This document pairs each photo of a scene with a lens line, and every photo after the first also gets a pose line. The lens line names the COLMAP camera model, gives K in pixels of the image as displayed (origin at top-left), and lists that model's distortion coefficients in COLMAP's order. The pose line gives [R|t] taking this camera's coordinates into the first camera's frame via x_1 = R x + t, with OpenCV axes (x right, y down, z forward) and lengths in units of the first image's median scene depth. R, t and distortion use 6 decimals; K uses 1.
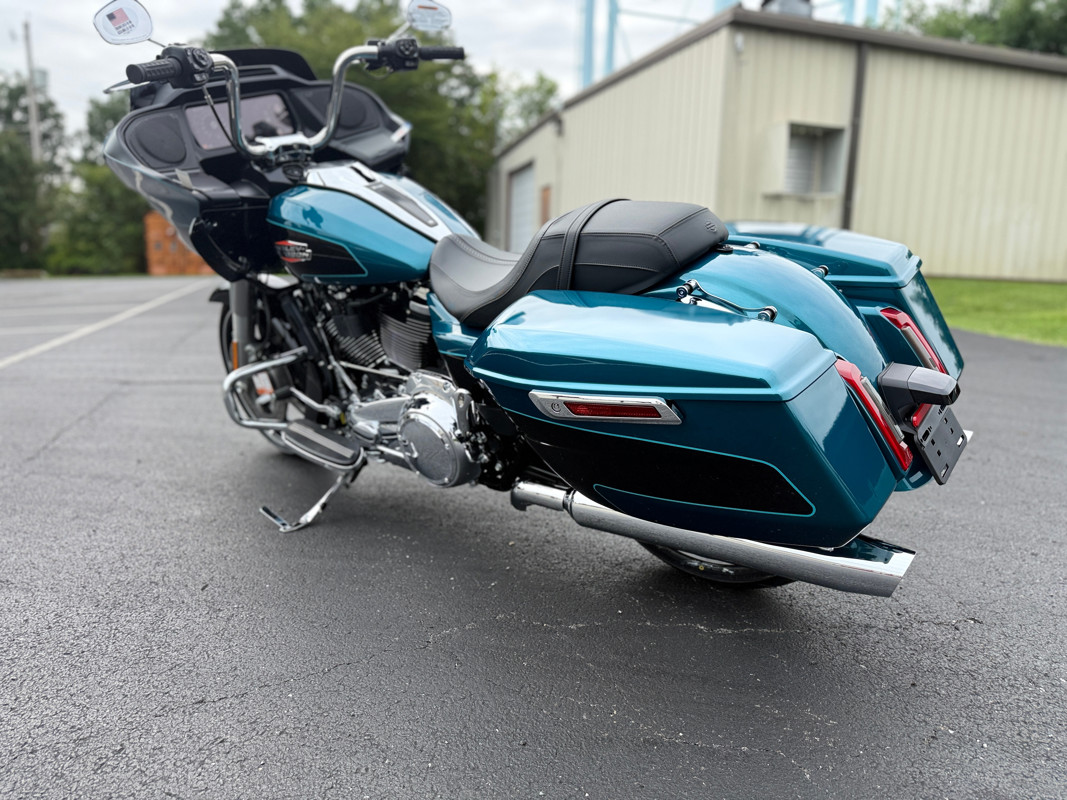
lens RADIAL K [[774.1, 0, 518.3], [0, 774.1, 400.5], [0, 0, 1]] dist [0.091278, -0.129423]
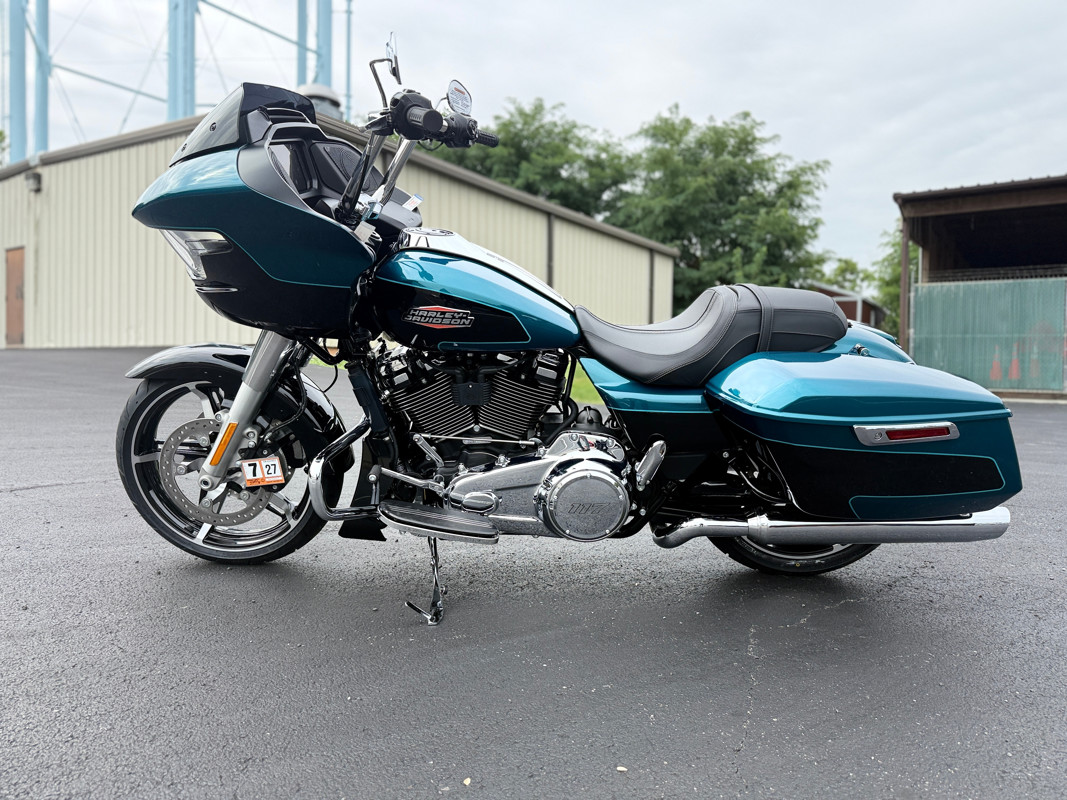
lens RADIAL K [[774.1, 0, 518.3], [0, 774.1, 400.5], [0, 0, 1]] dist [0.091278, -0.129423]
pose [[0.754046, -0.037303, 0.655762, -0.777432], [0.104238, 0.992529, -0.063401, -0.018153], [-0.648498, 0.116162, 0.752301, 0.221820]]
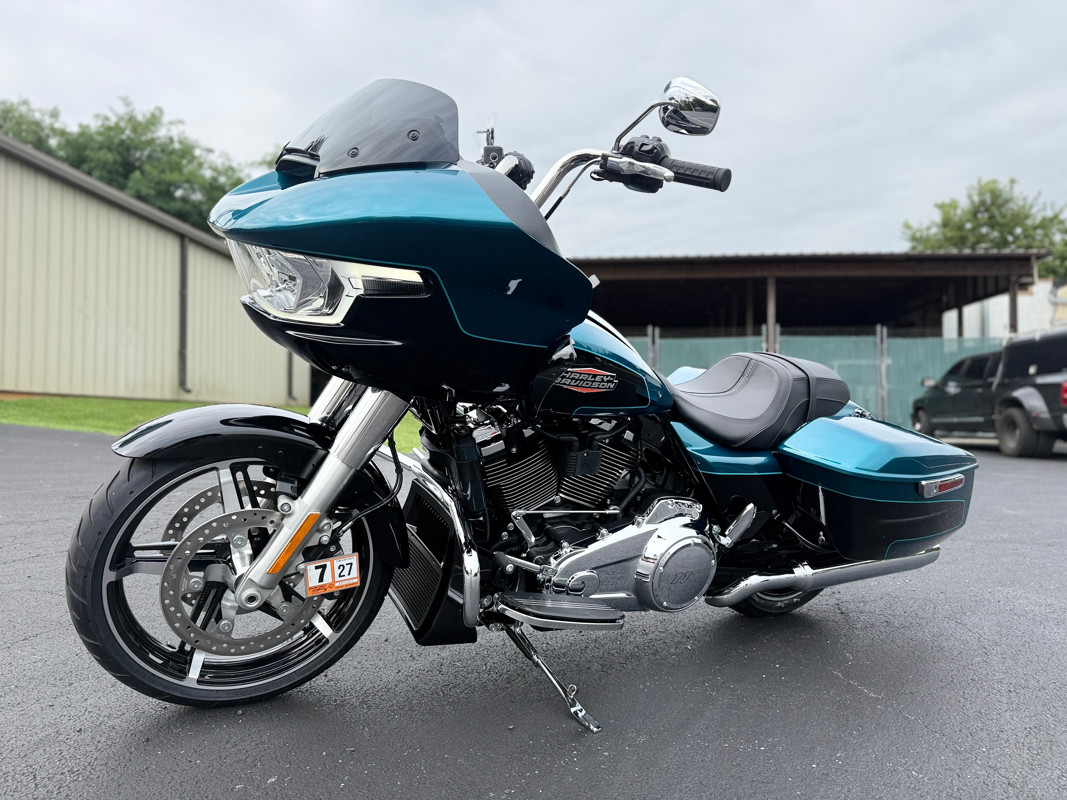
lens RADIAL K [[774.1, 0, 518.3], [0, 774.1, 400.5], [0, 0, 1]] dist [0.091278, -0.129423]
pose [[0.308761, -0.004809, 0.951127, -1.034166], [0.141969, 0.989018, -0.041087, -0.133623], [-0.940485, 0.147717, 0.306053, 0.755932]]
